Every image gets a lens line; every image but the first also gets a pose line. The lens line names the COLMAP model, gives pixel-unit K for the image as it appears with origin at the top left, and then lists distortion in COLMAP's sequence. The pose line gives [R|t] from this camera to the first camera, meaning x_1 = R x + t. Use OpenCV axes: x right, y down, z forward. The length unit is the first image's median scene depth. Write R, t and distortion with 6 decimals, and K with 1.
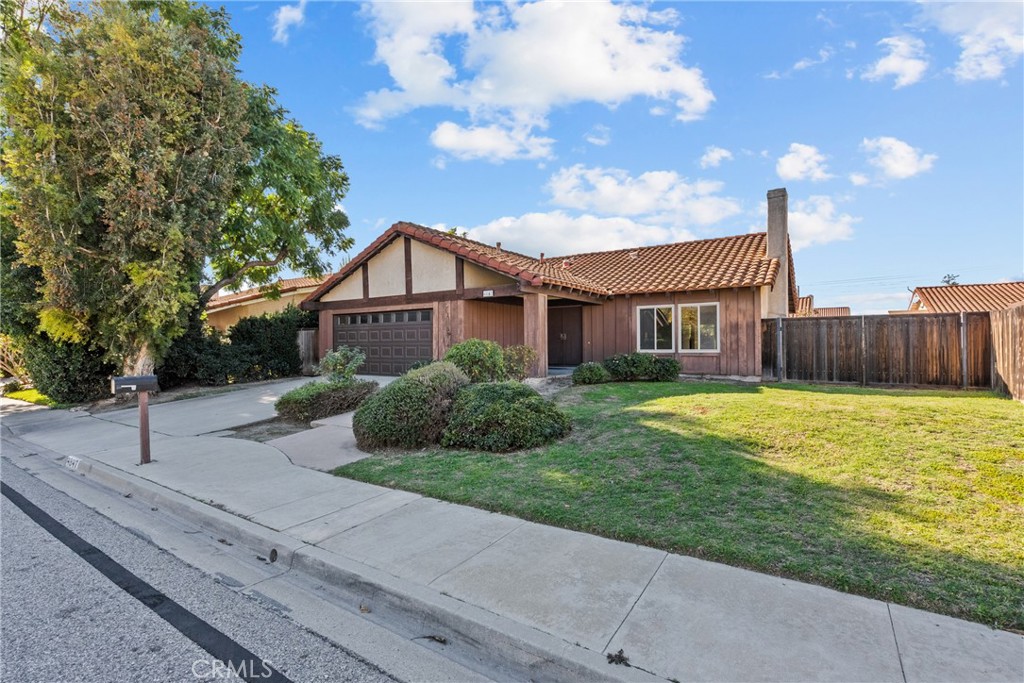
lens RADIAL K [[471.6, 0, 507.9], [0, 471.6, 343.4], [0, 0, 1]] dist [-0.001484, 0.001121]
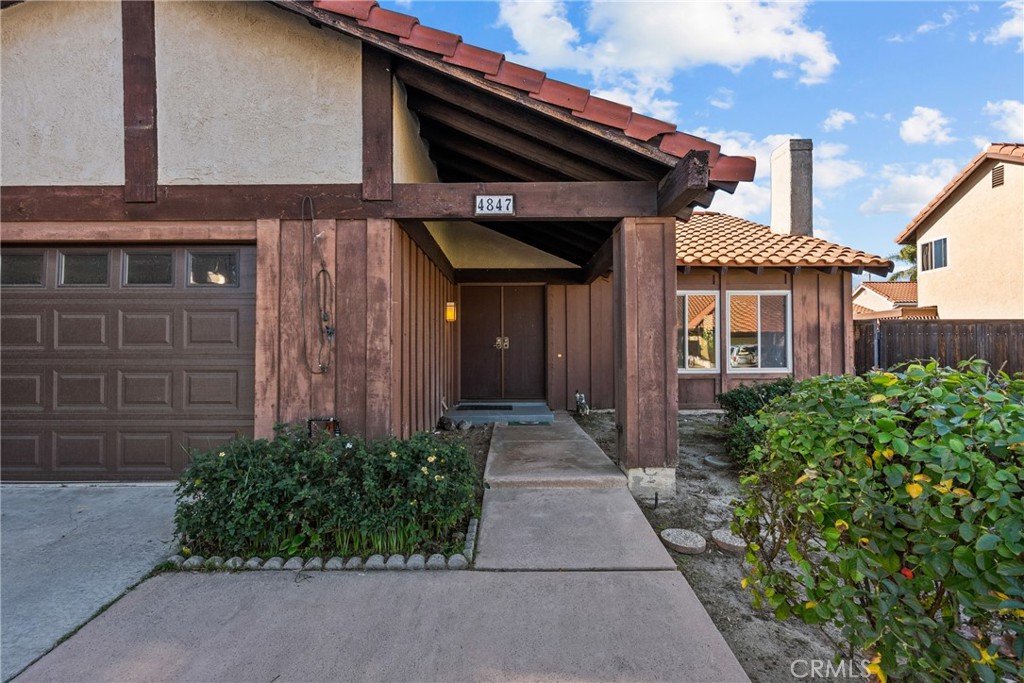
lens RADIAL K [[471.6, 0, 507.9], [0, 471.6, 343.4], [0, 0, 1]] dist [-0.001484, 0.001121]
pose [[0.829454, 0.011171, 0.558464, -0.195827], [-0.004723, 0.999905, -0.012987, -0.009047], [-0.558556, 0.008135, 0.829427, 0.690651]]
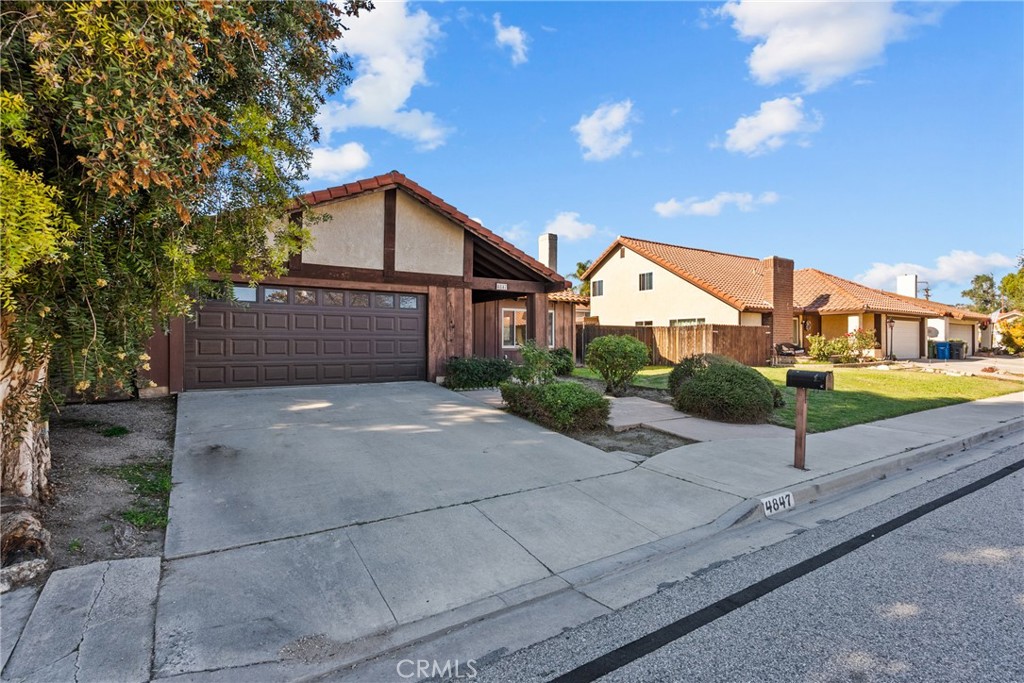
lens RADIAL K [[492.4, 0, 512.0], [0, 492.4, 341.5], [0, 0, 1]] dist [-0.000613, -0.000057]
pose [[0.386991, 0.009007, 0.922039, -0.898880], [-0.007328, 0.999951, -0.006693, 0.011673], [-0.922054, -0.004166, 0.387038, 0.555958]]
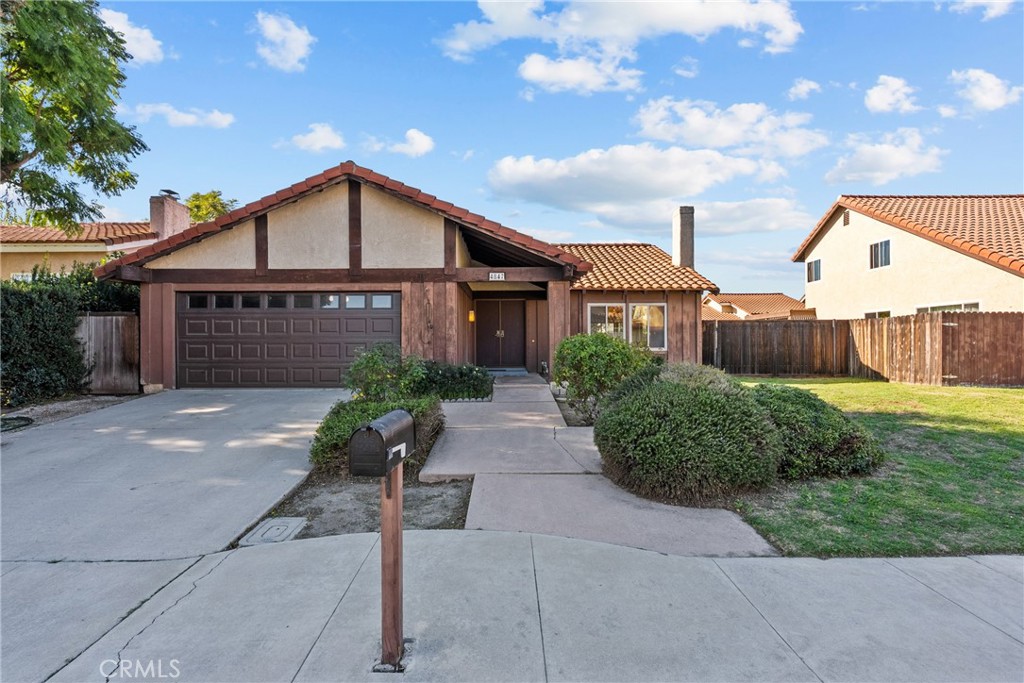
lens RADIAL K [[471.6, 0, 507.9], [0, 471.6, 343.4], [0, 0, 1]] dist [-0.001484, 0.001121]
pose [[0.827085, 0.005092, 0.562054, -0.439221], [-0.003312, 0.999986, -0.004186, 0.008333], [-0.562067, 0.001600, 0.827090, 0.319102]]
